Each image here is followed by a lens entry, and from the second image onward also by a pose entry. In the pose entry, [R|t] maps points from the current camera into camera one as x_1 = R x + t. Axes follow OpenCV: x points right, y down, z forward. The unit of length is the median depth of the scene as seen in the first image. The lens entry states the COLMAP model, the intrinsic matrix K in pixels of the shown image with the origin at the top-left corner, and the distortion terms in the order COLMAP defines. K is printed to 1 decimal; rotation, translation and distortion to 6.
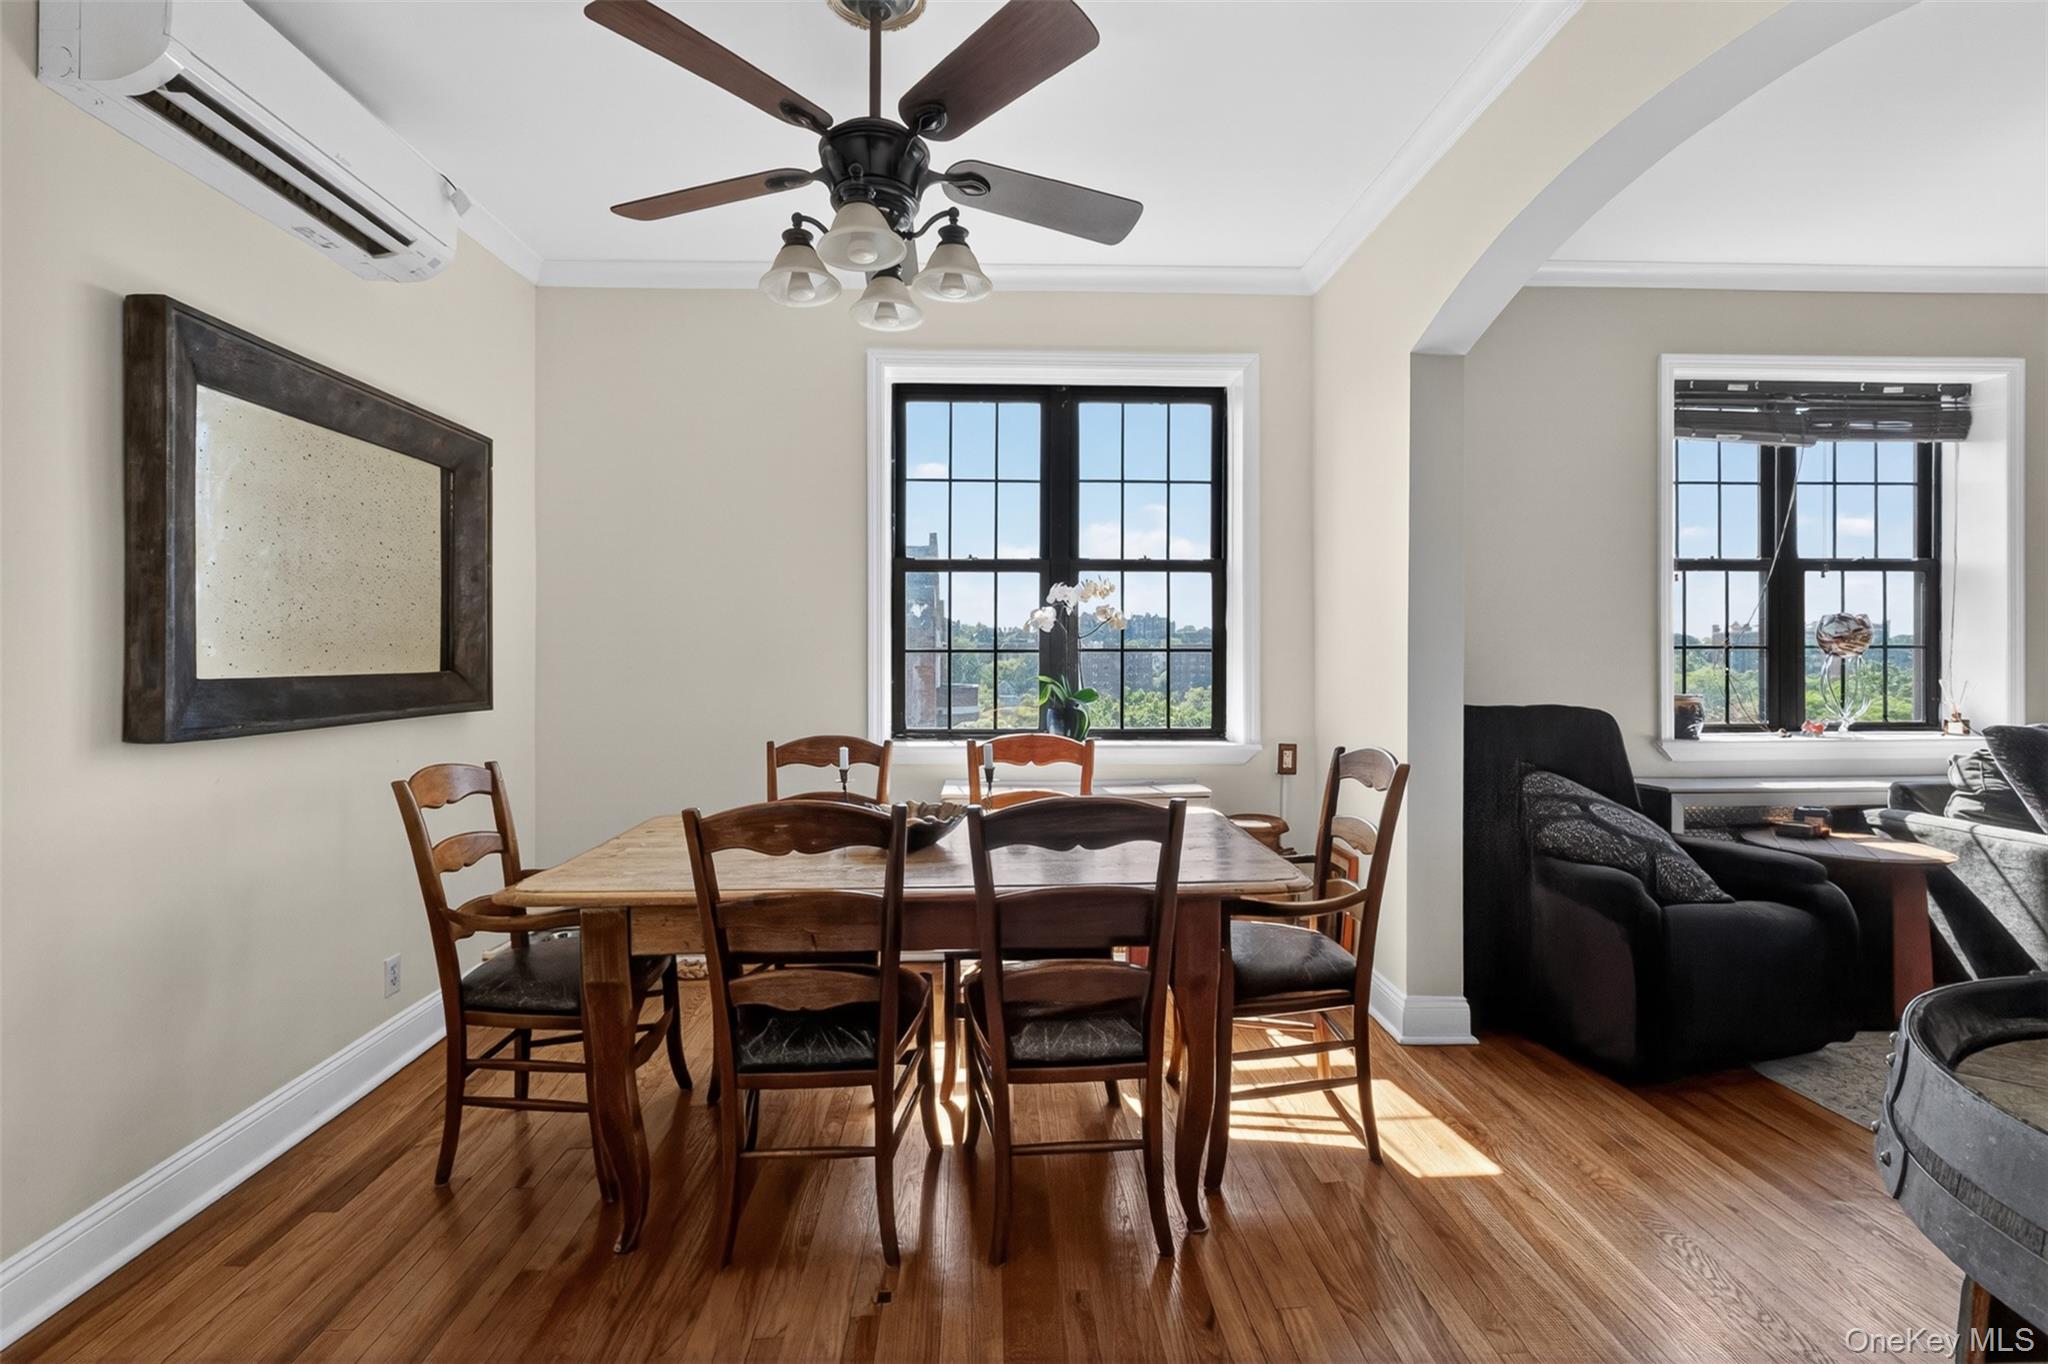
lens RADIAL K [[923.8, 0, 1030.0], [0, 923.8, 669.7], [0, 0, 1]] dist [0.002081, 0.001030]
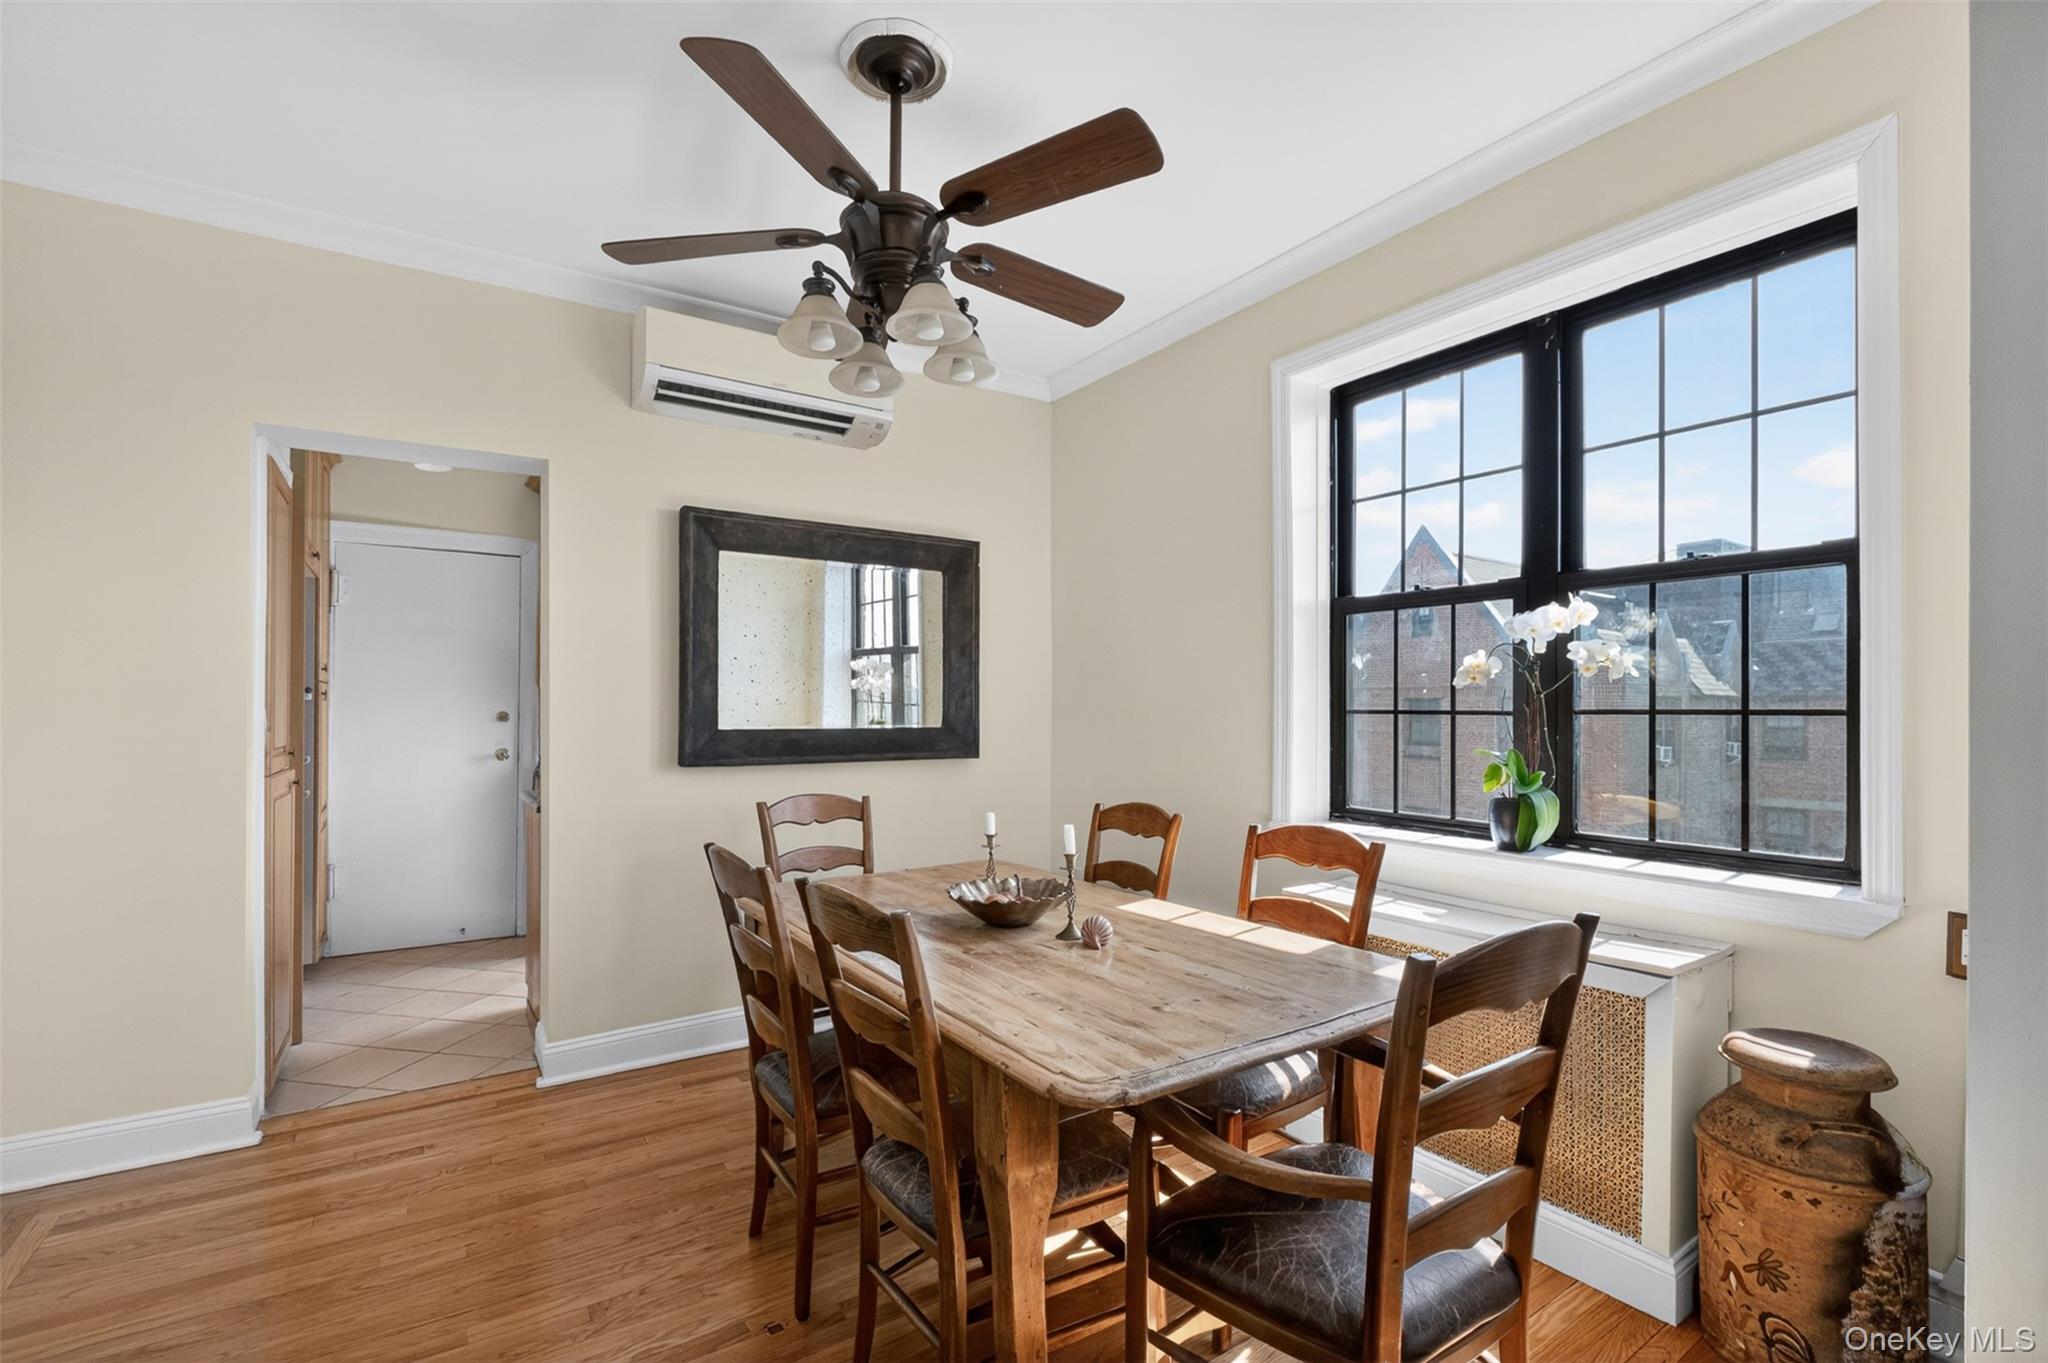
lens RADIAL K [[923.8, 0, 1002.2], [0, 923.8, 715.1], [0, 0, 1]] dist [0.002081, 0.001030]
pose [[0.503936, 0.008128, -0.863703, 0.416889], [-0.014587, 0.999893, 0.000898, -0.013630], [0.863618, 0.012146, 0.504001, 0.323290]]
